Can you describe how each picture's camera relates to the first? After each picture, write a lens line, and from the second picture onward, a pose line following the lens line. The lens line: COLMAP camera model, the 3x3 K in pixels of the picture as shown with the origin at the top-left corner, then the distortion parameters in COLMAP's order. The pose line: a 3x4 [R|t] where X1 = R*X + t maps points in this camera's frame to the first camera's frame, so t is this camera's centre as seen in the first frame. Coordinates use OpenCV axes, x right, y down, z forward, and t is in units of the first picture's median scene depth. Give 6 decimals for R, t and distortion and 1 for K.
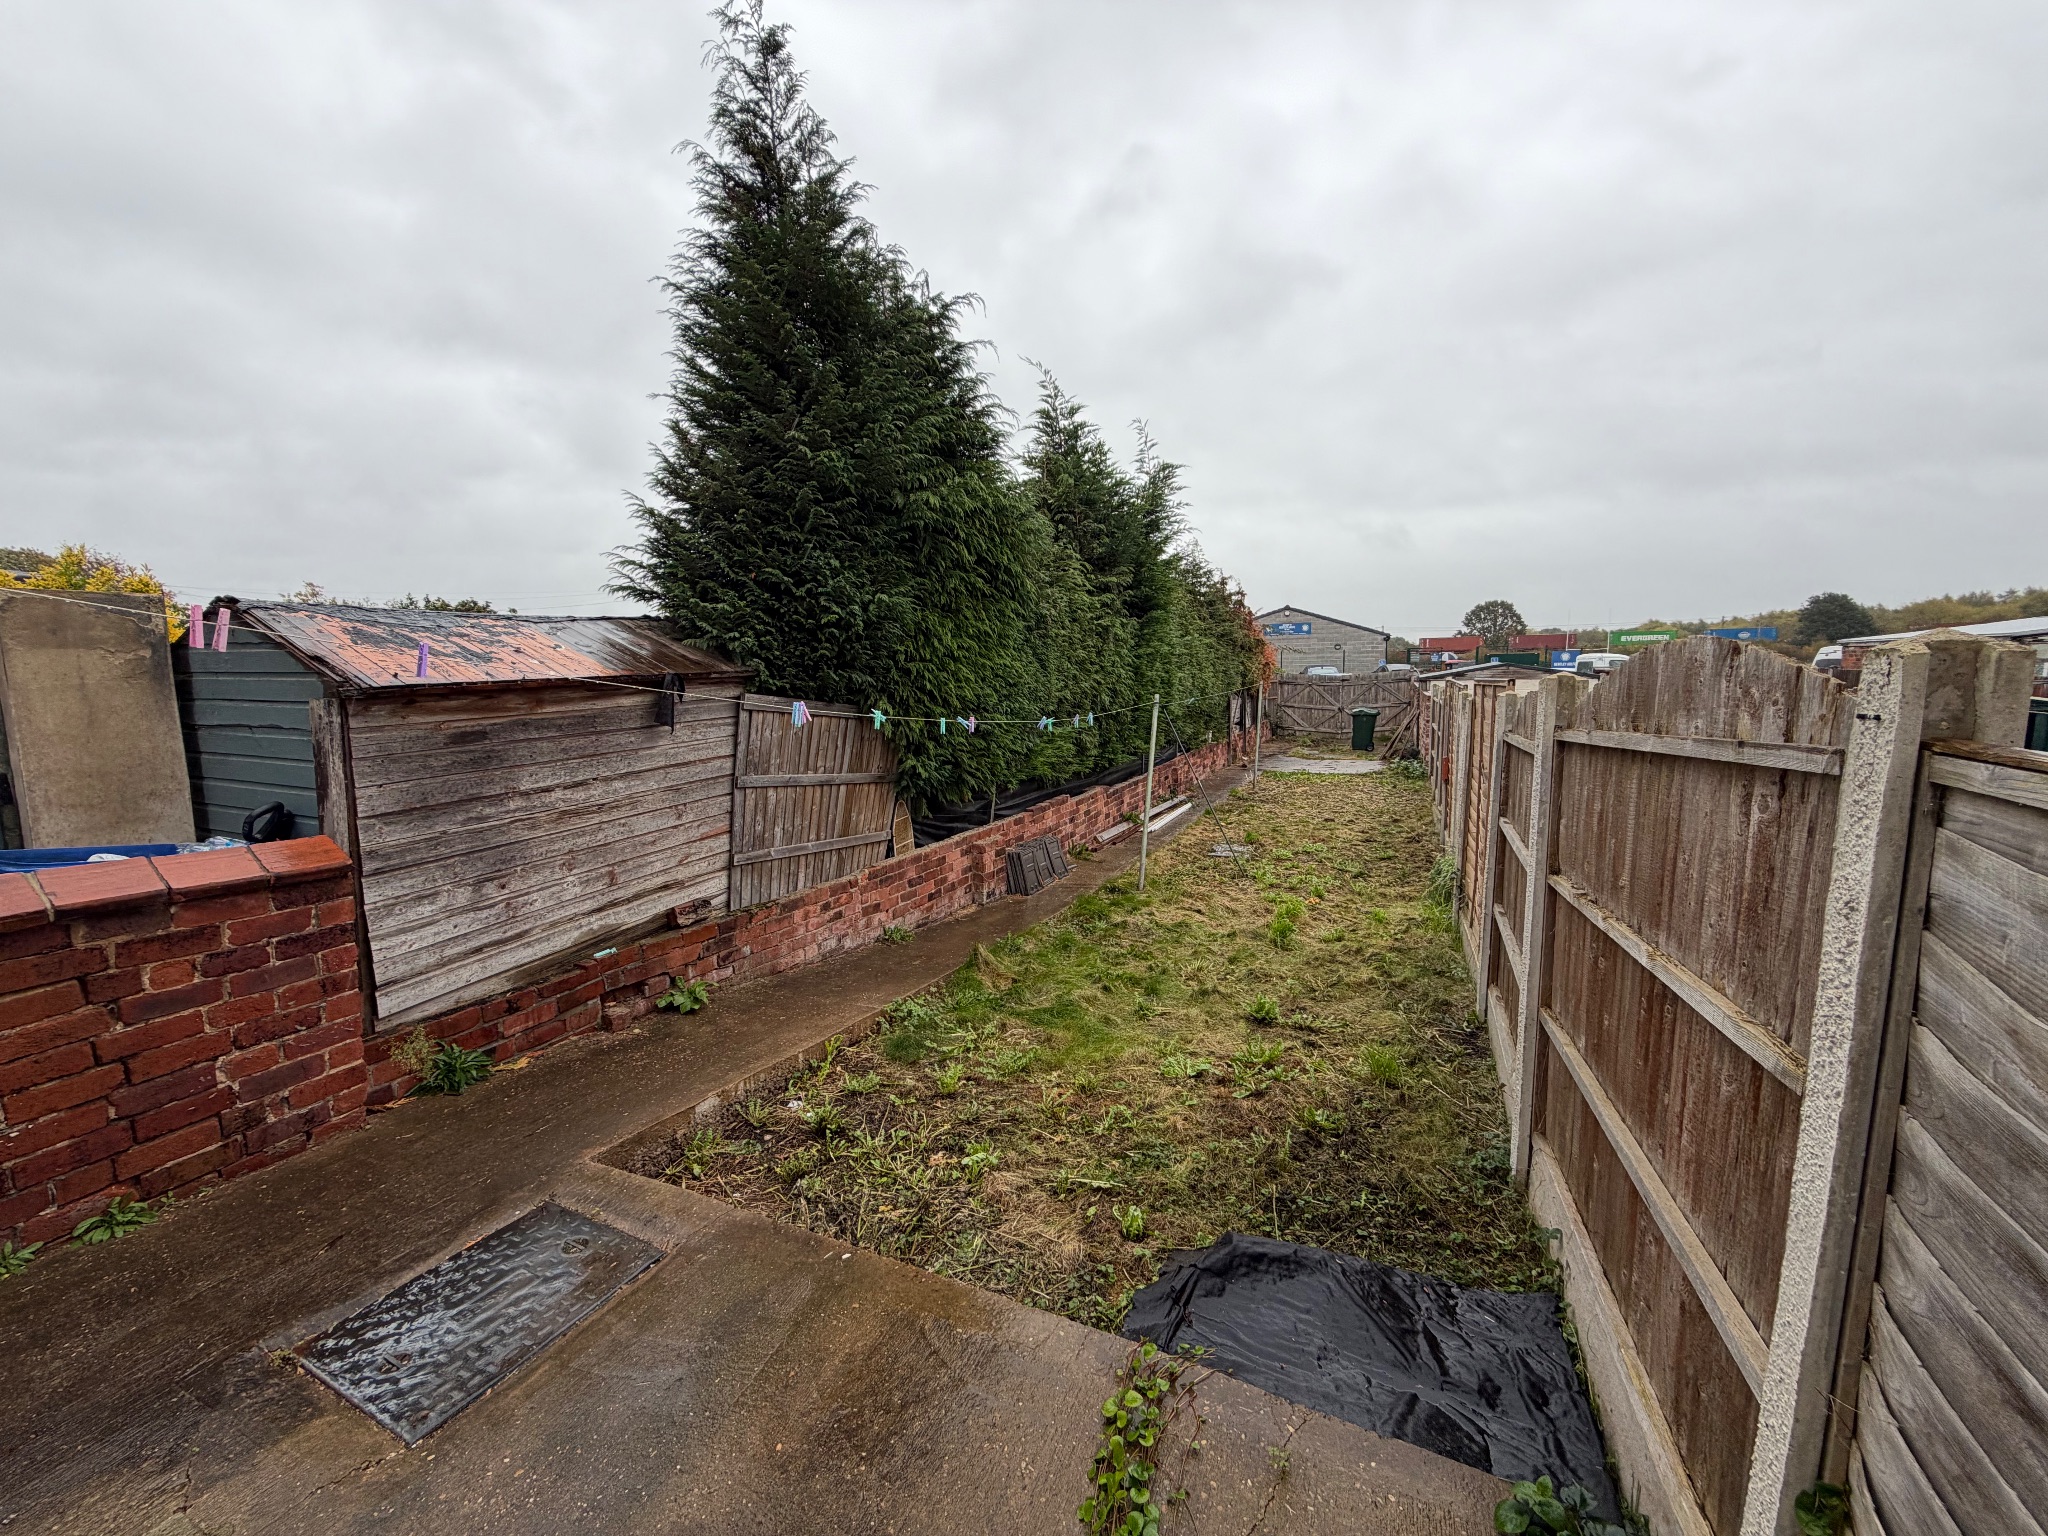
lens RADIAL K [[813.1, 0, 1018.9], [0, 813.1, 766.7], [0, 0, 1]] dist [0.013762, -0.000203]
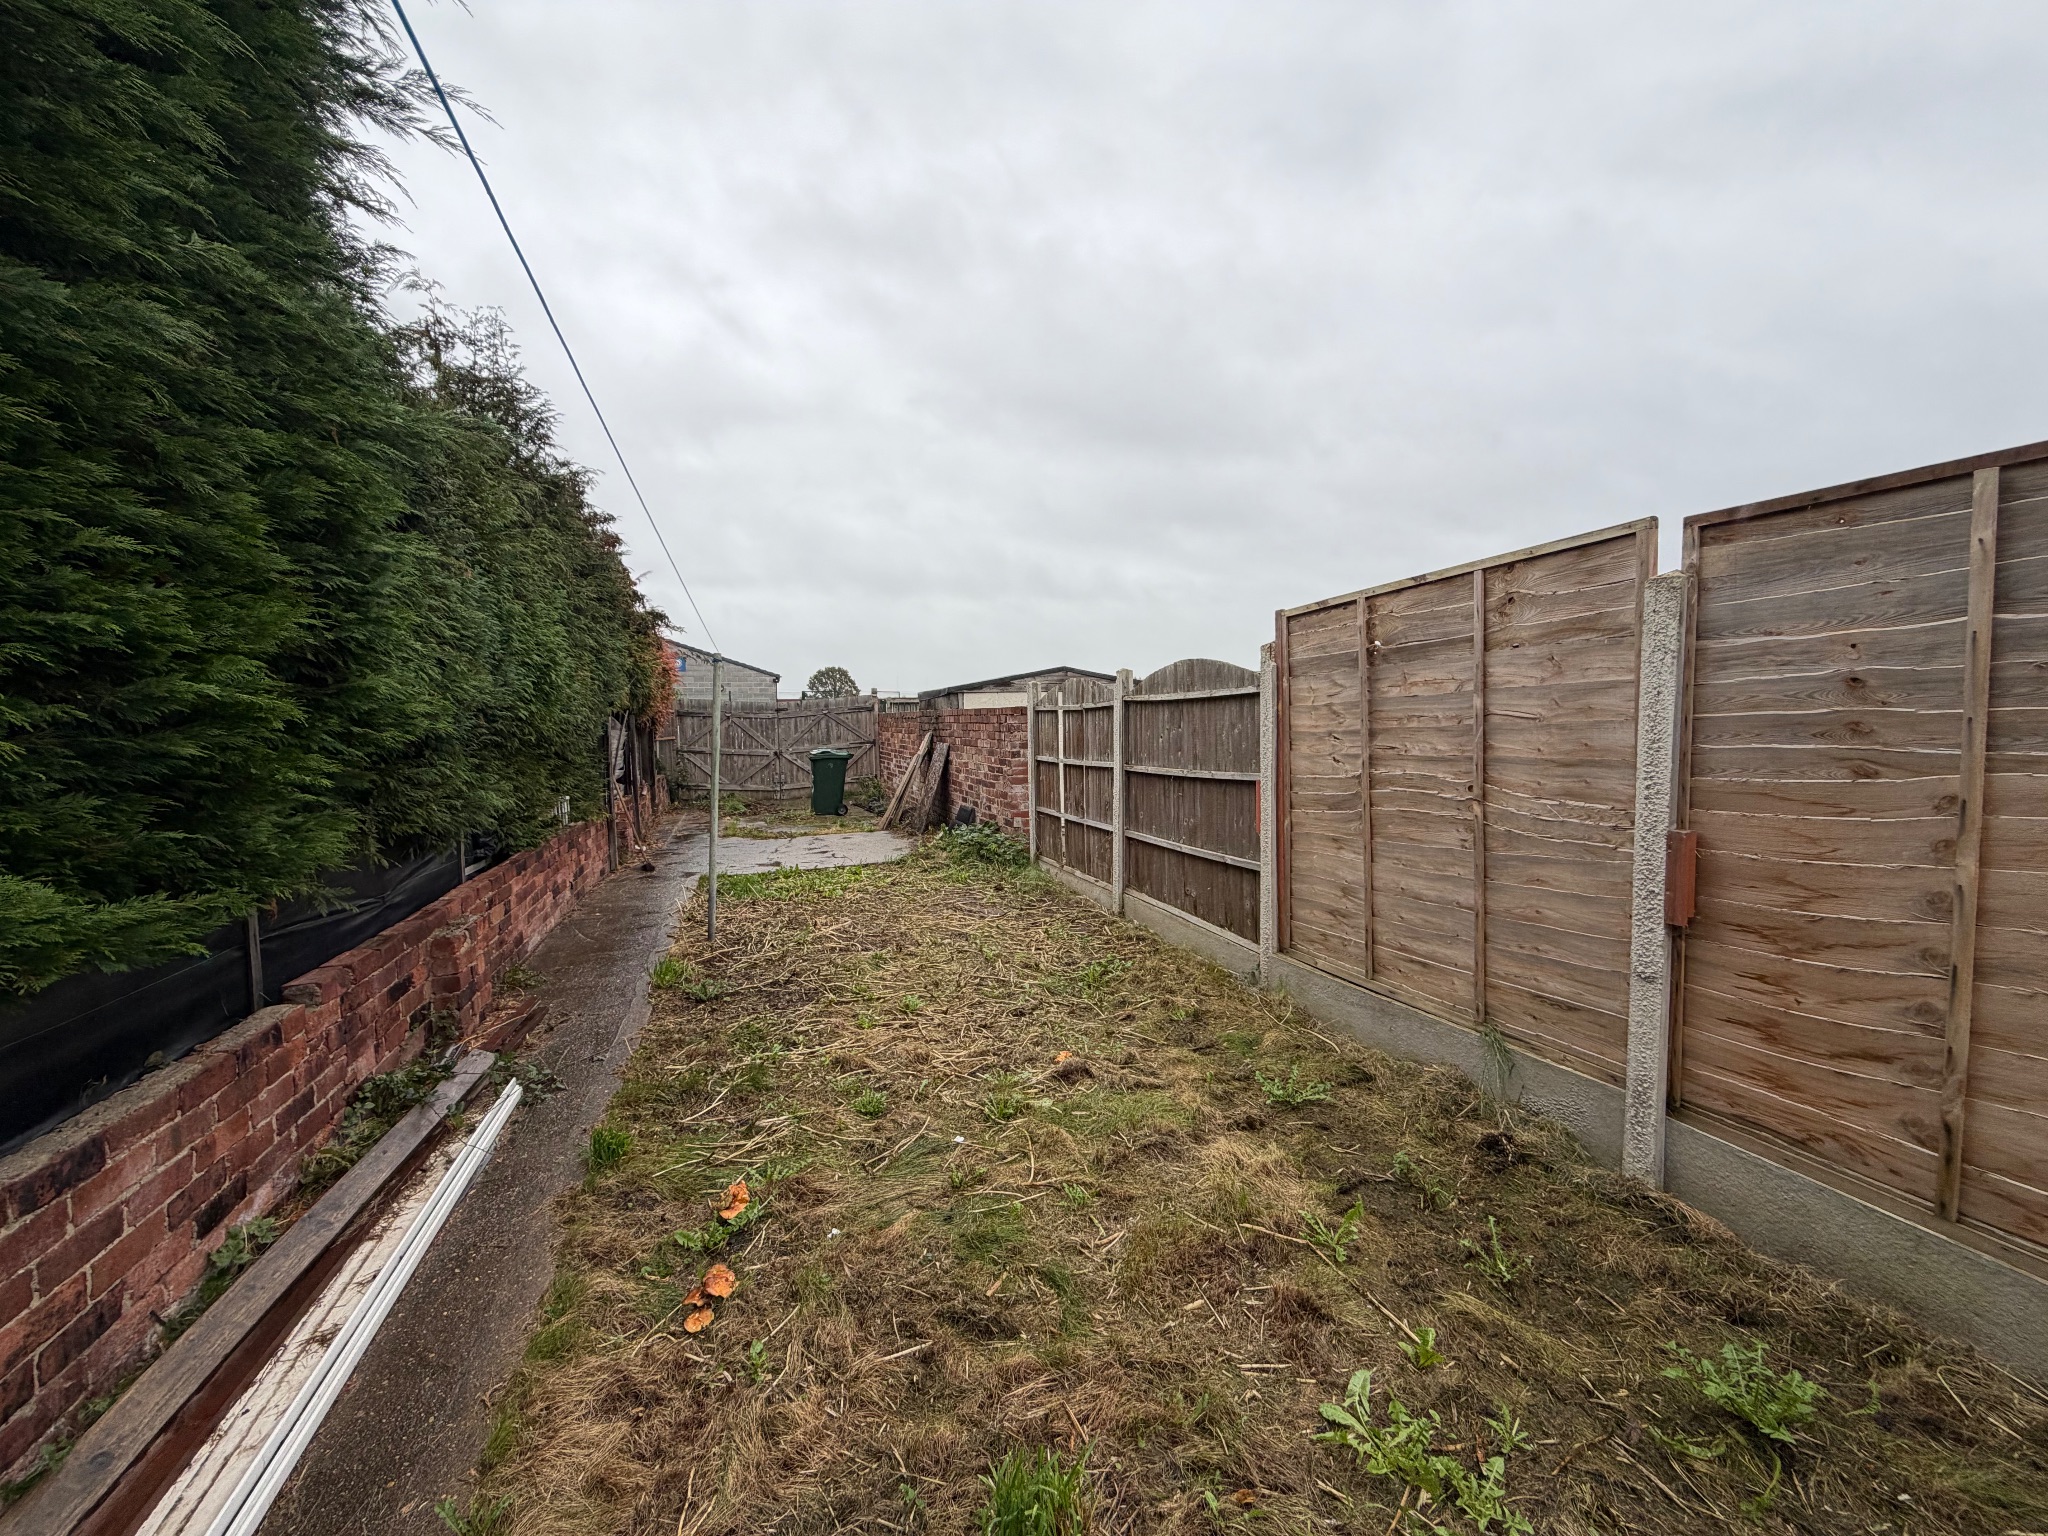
lens RADIAL K [[813.1, 0, 1020.6], [0, 813.1, 761.0], [0, 0, 1]] dist [0.013762, -0.000203]
pose [[0.722366, -0.030039, 0.690858, 0.095032], [0.089734, 0.994681, -0.050577, -0.016456], [-0.685664, 0.098528, 0.721219, 0.441489]]
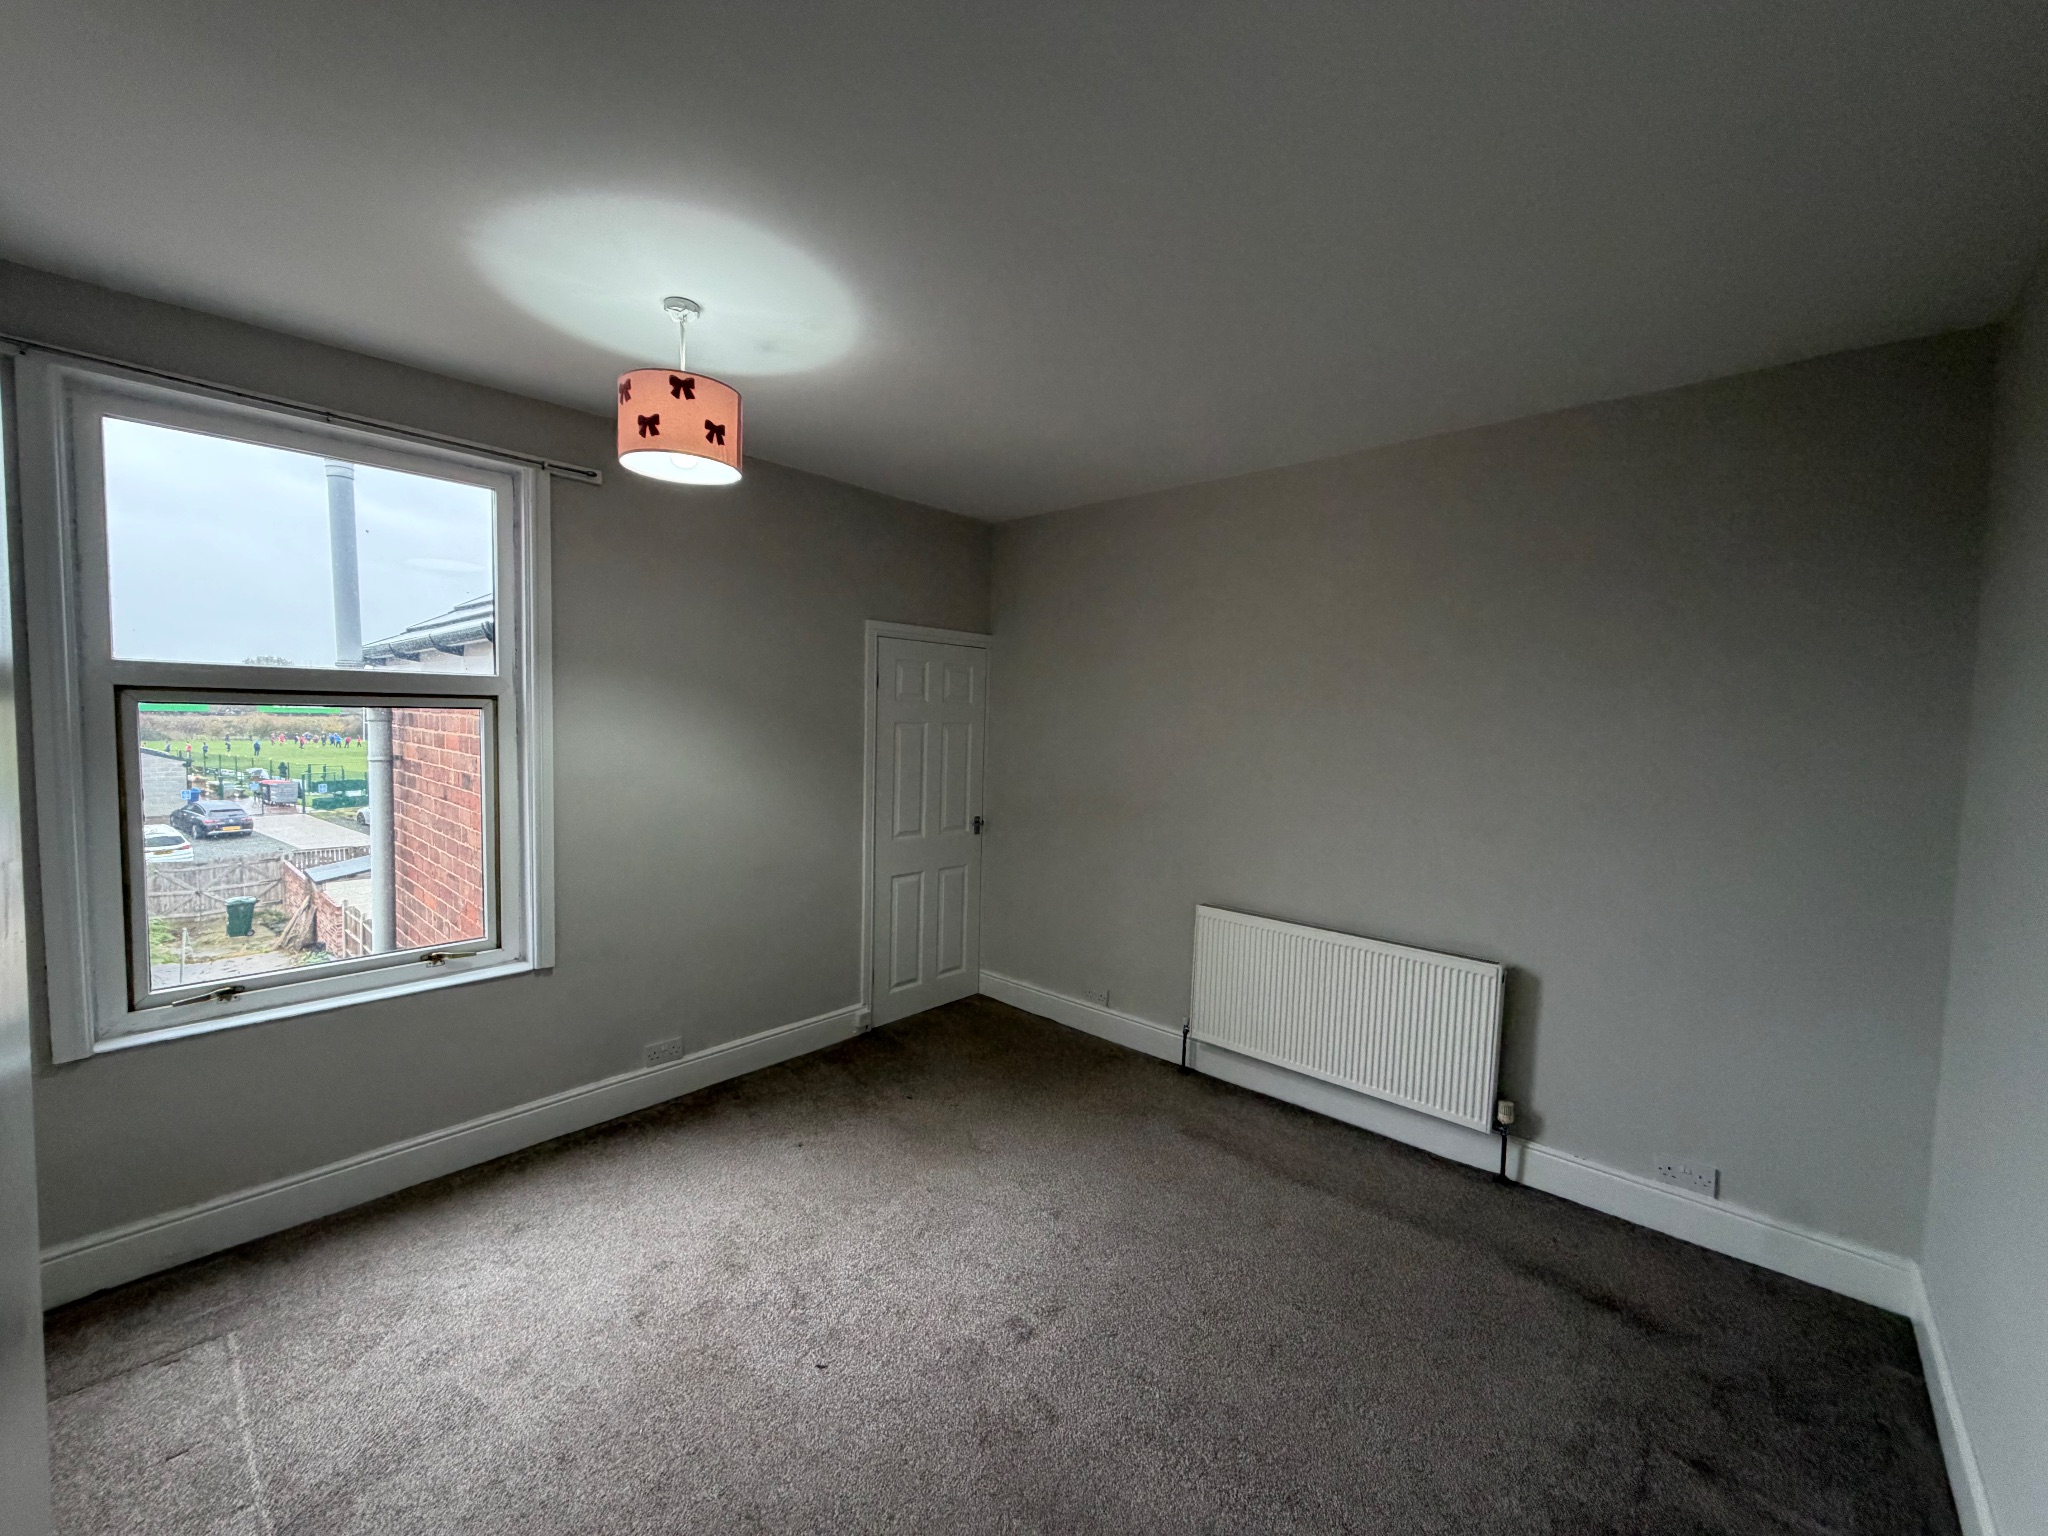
lens RADIAL K [[813.1, 0, 1018.0], [0, 813.1, 761.8], [0, 0, 1]] dist [0.013762, -0.000203]
pose [[0.293050, -0.040420, 0.955242, -0.329455], [0.084477, 0.996293, 0.016241, -0.184680], [-0.952358, 0.075937, 0.295378, -0.355883]]
